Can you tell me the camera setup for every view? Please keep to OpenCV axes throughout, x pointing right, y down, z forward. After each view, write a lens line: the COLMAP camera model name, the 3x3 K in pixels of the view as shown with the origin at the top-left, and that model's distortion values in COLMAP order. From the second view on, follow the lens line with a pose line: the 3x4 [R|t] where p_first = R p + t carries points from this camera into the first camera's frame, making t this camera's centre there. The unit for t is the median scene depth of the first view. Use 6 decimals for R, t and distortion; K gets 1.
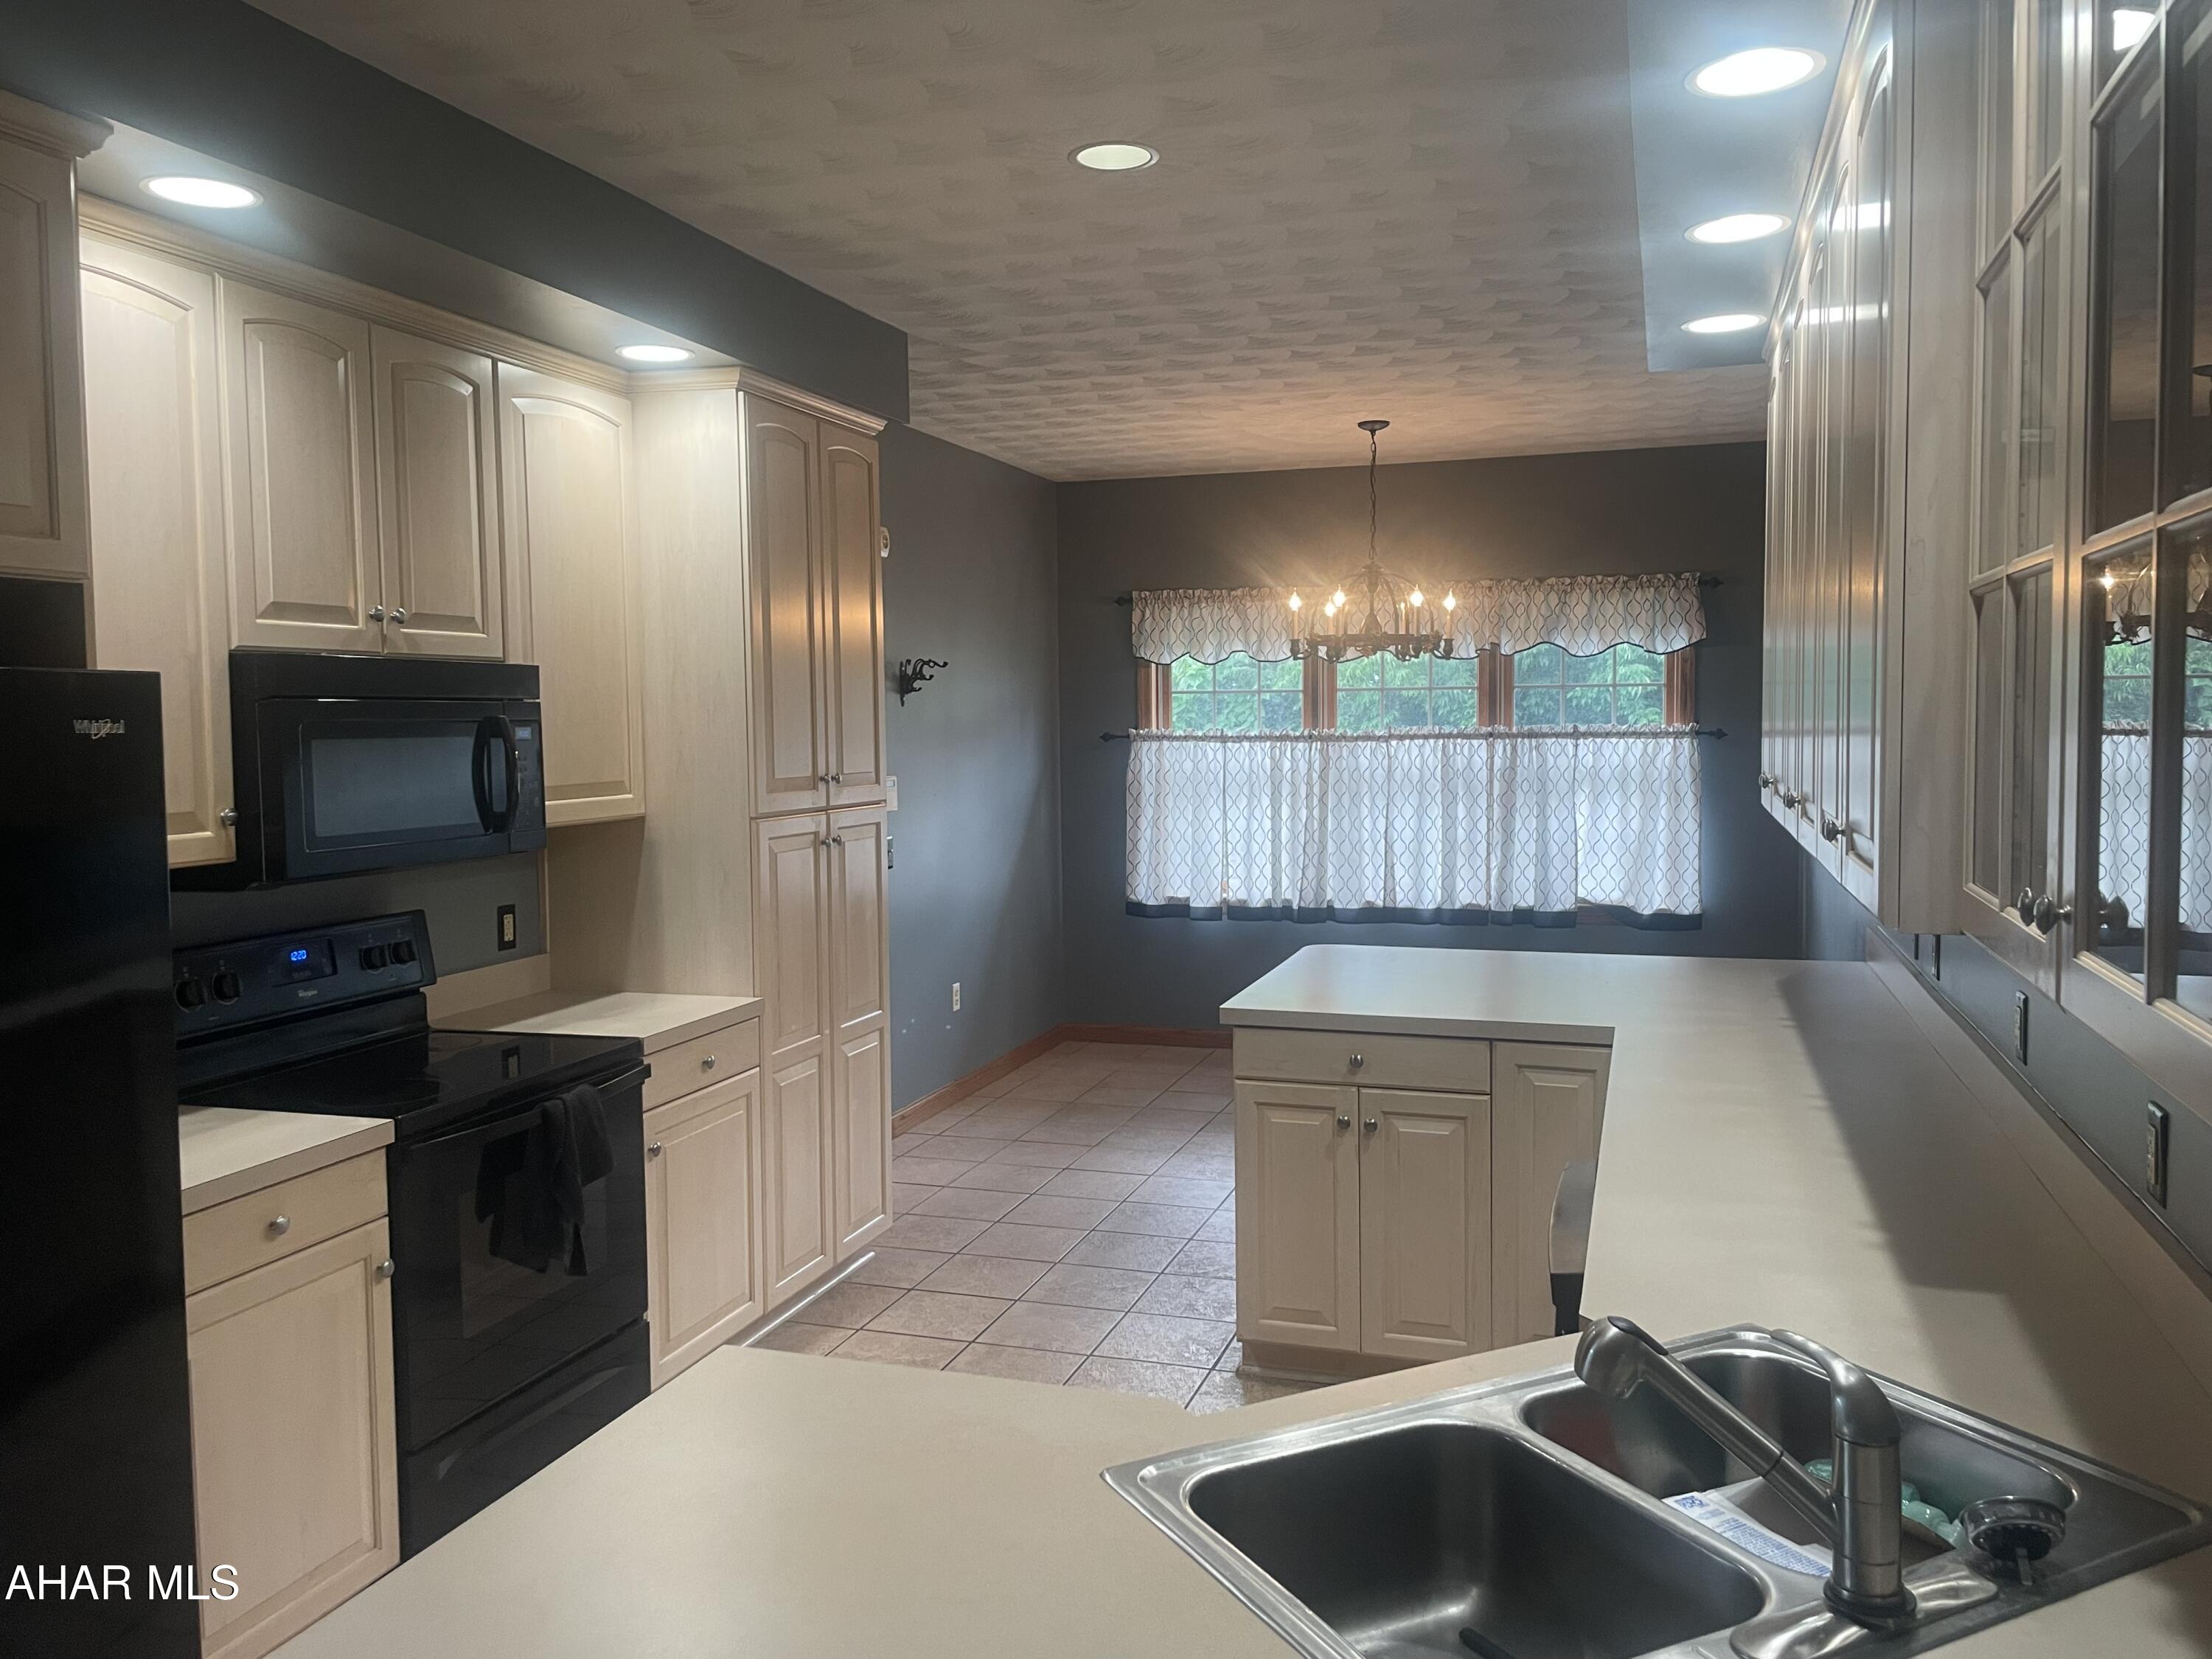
lens RADIAL K [[1682.5, 0, 1115.4], [0, 1682.5, 827.1], [0, 0, 1]] dist [0.081268, -0.102445]
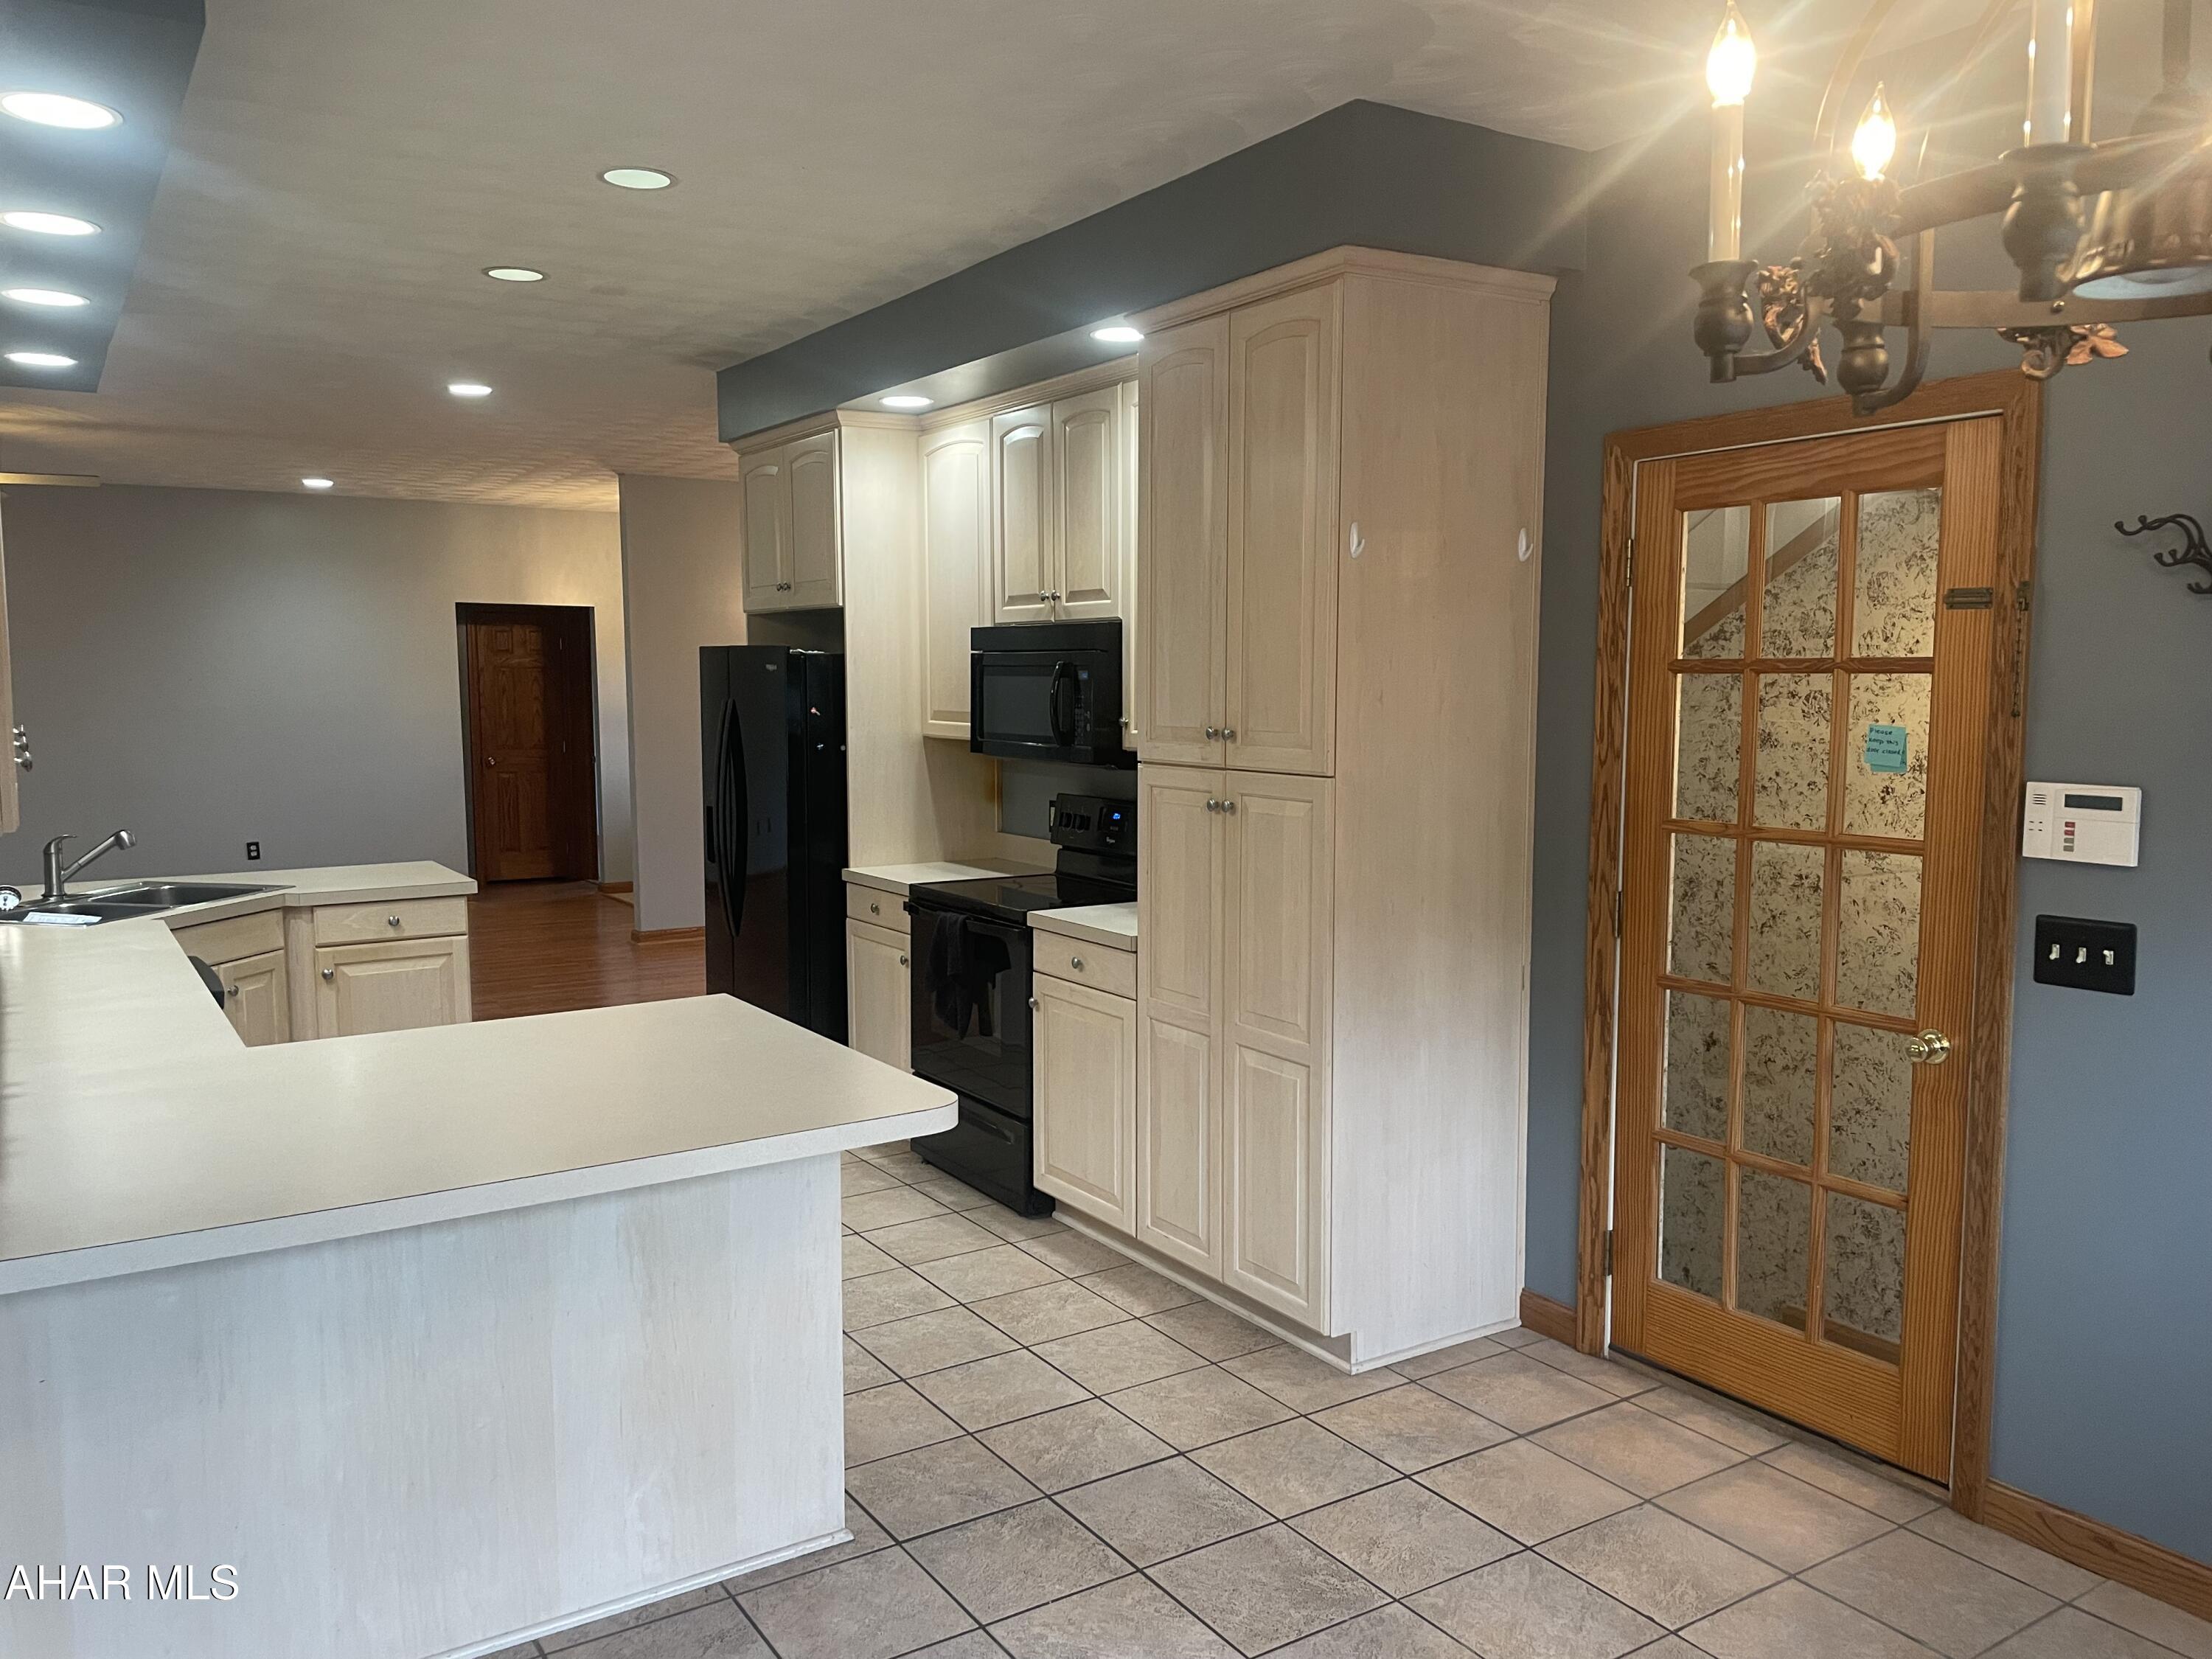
lens RADIAL K [[1682.5, 0, 1081.5], [0, 1682.5, 814.5], [0, 0, 1]] dist [0.081268, -0.102445]
pose [[-0.639996, 0.082556, -0.763931, 0.554136], [-0.039701, 0.989331, 0.140174, -0.108145], [0.767352, 0.120039, -0.629890, 1.512400]]
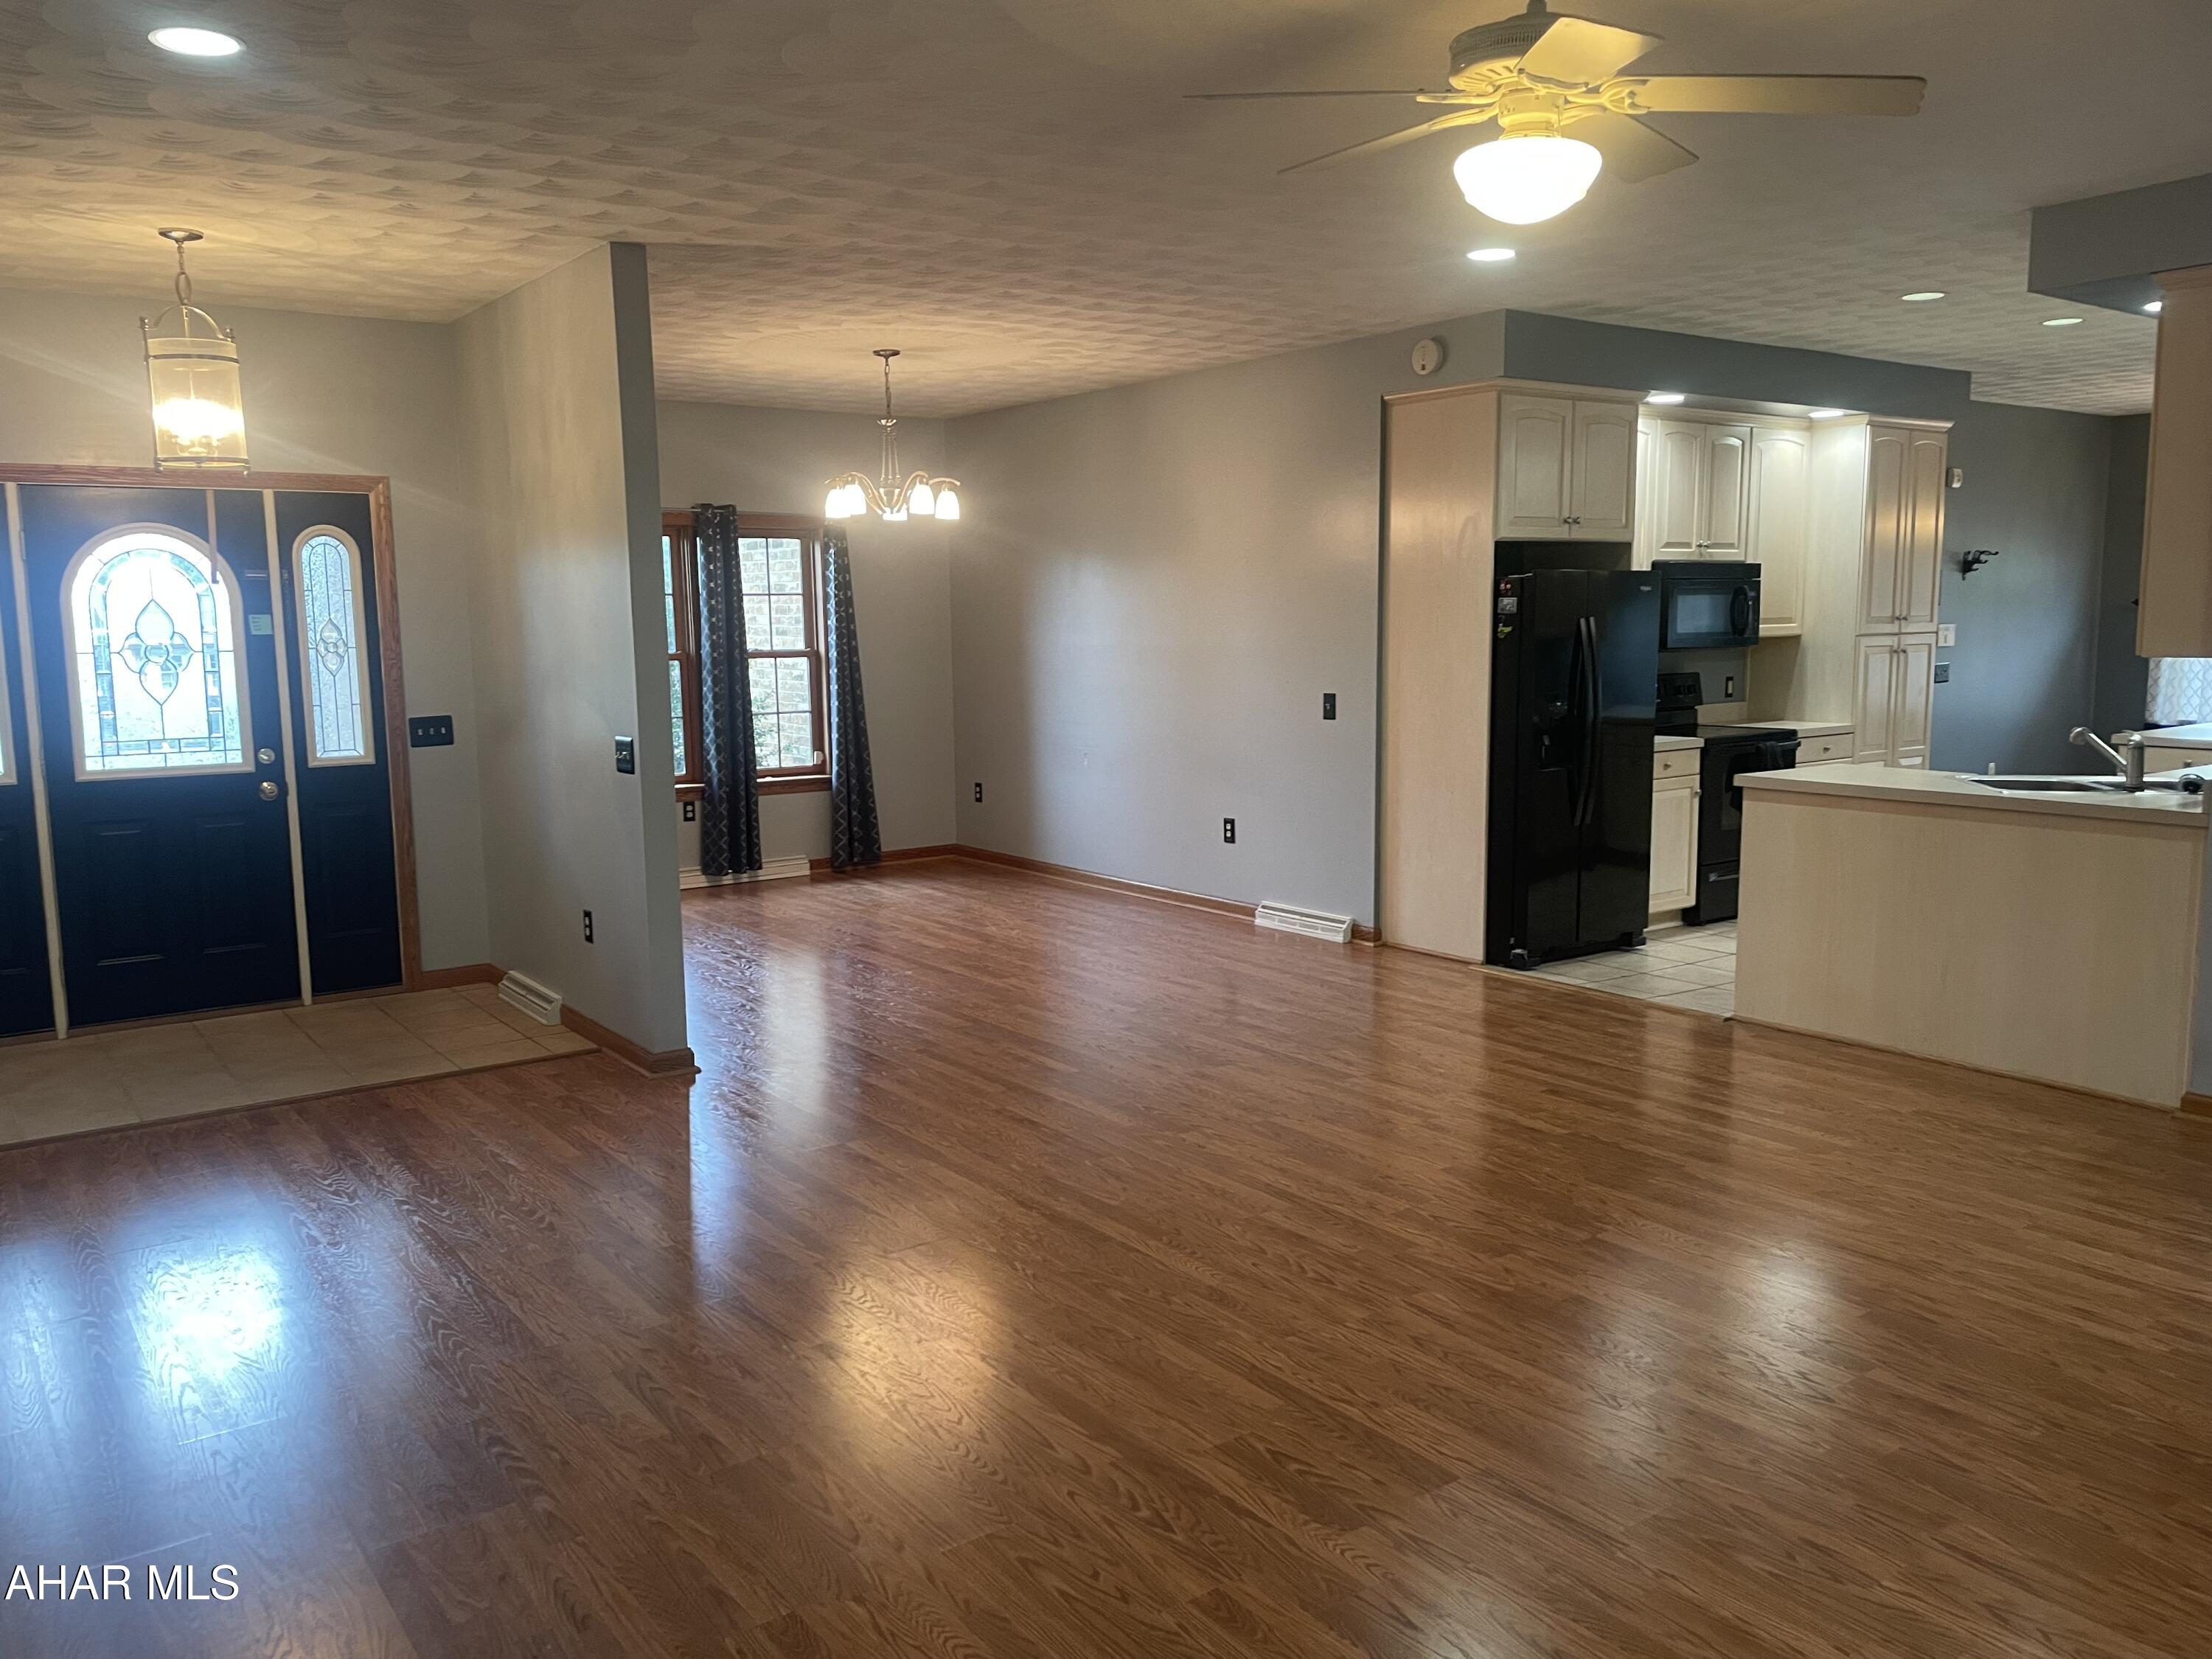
lens RADIAL K [[1682.5, 0, 1072.3], [0, 1682.5, 825.5], [0, 0, 1]] dist [0.081268, -0.102445]
pose [[0.803453, 0.074639, -0.590672, 0.239824], [-0.035845, 0.996375, 0.077146, 0.091997], [0.594289, -0.040811, 0.803216, -1.147905]]
